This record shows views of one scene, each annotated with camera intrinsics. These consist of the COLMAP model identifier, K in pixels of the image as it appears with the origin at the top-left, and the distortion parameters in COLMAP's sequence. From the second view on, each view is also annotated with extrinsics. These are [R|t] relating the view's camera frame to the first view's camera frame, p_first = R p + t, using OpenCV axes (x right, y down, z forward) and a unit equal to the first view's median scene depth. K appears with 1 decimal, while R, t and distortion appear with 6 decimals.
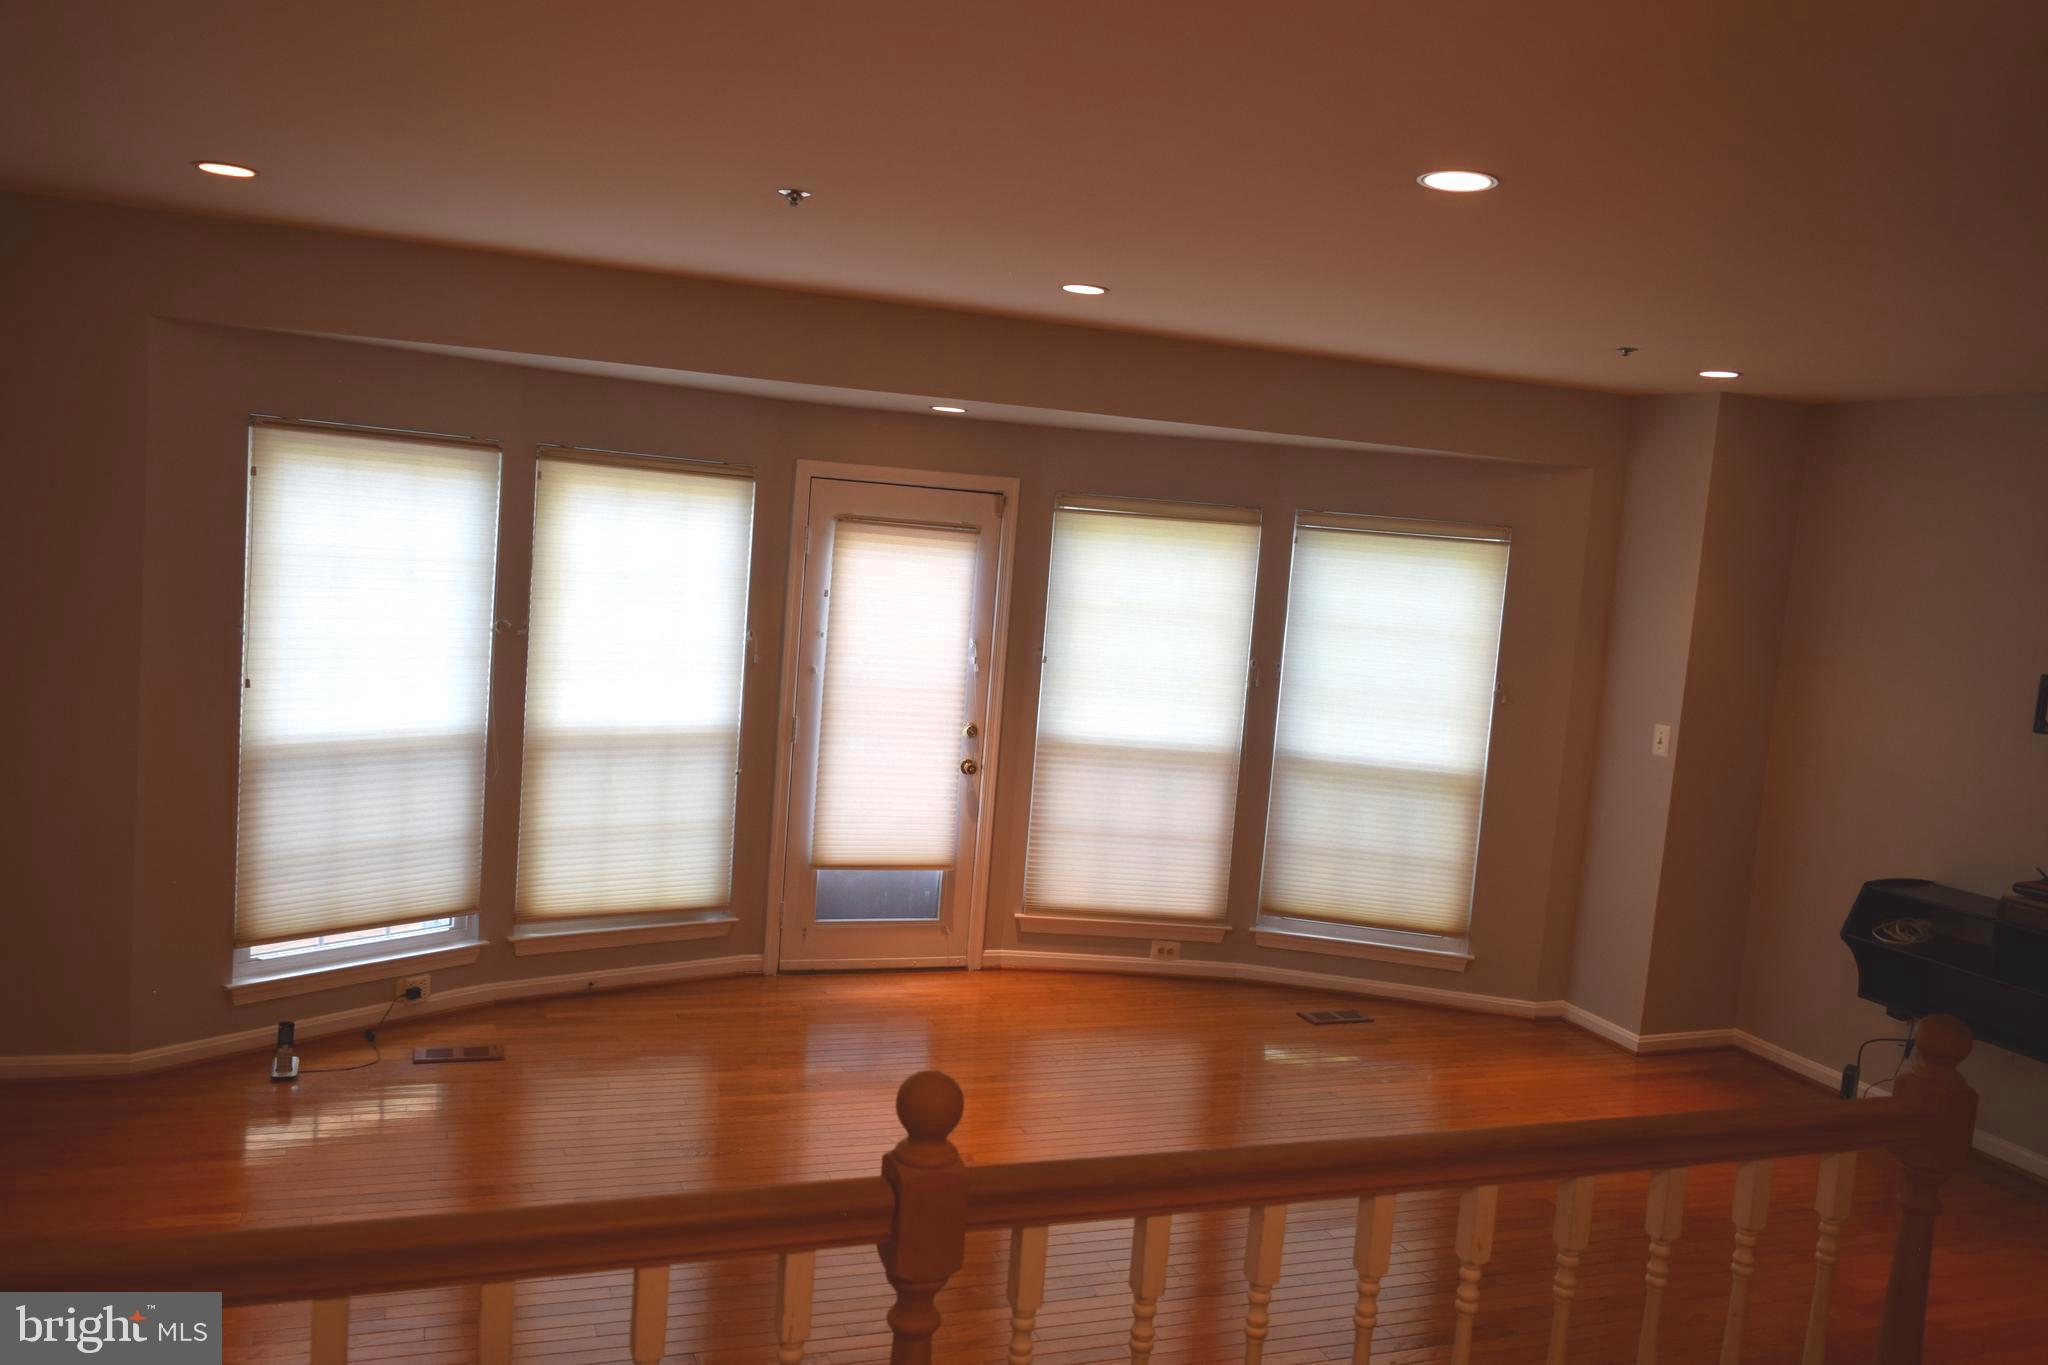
lens RADIAL K [[1581.7, 0, 1031.3], [0, 1581.7, 685.4], [0, 0, 1]] dist [-0.021444, 0.015560]
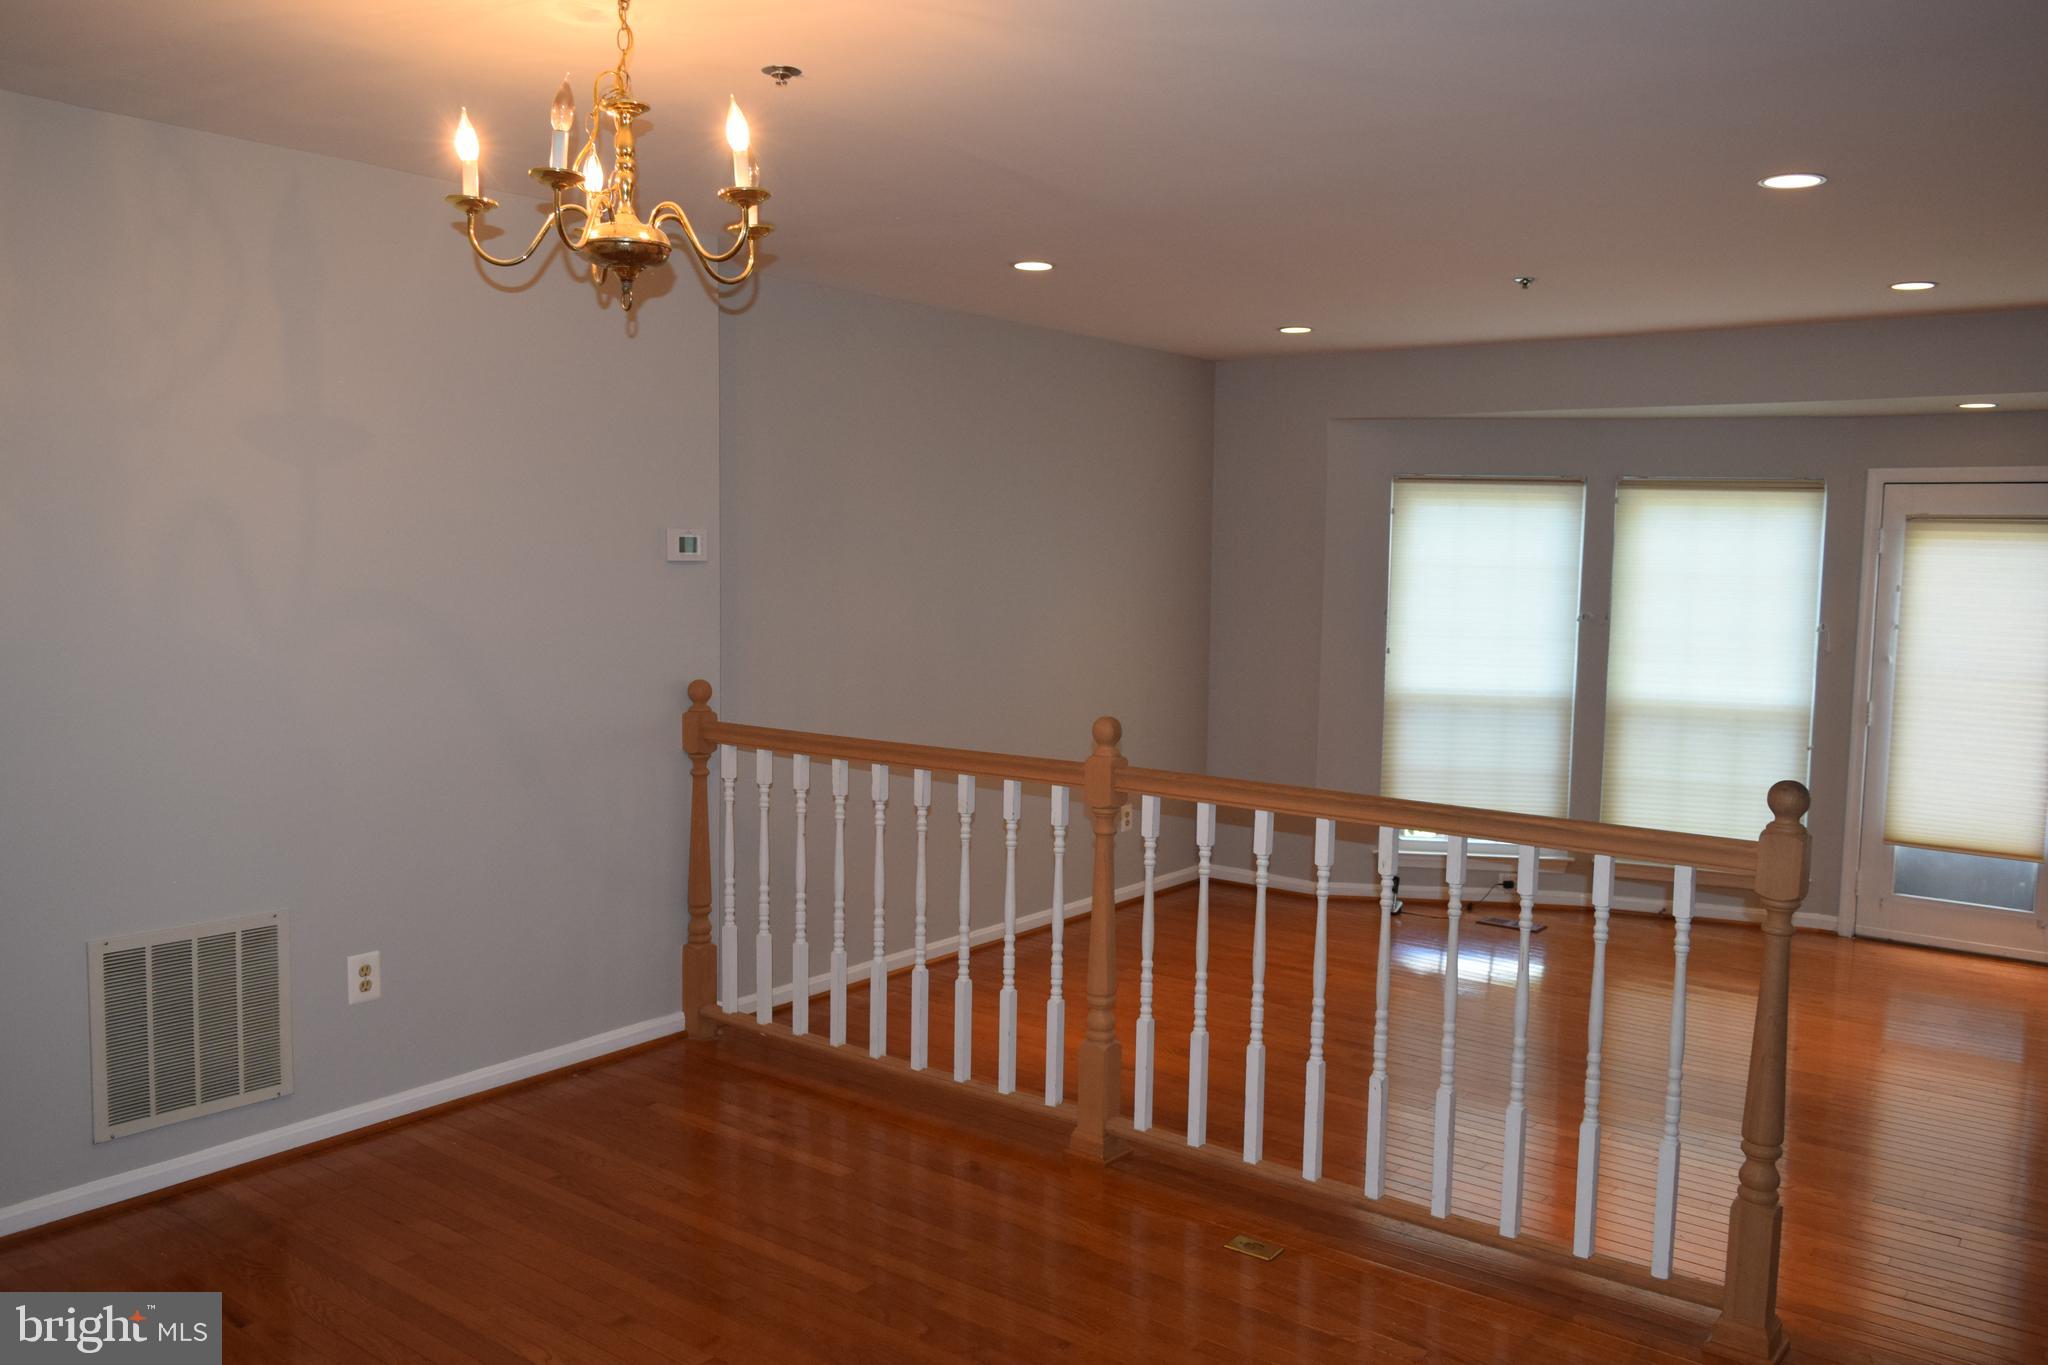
lens RADIAL K [[1581.7, 0, 1025.8], [0, 1581.7, 673.7], [0, 0, 1]] dist [-0.021444, 0.015560]
pose [[0.529435, 0.003240, -0.848344, 0.498248], [-0.055457, 0.997986, -0.030798, 0.070943], [0.846536, 0.063352, 0.528549, -0.080304]]
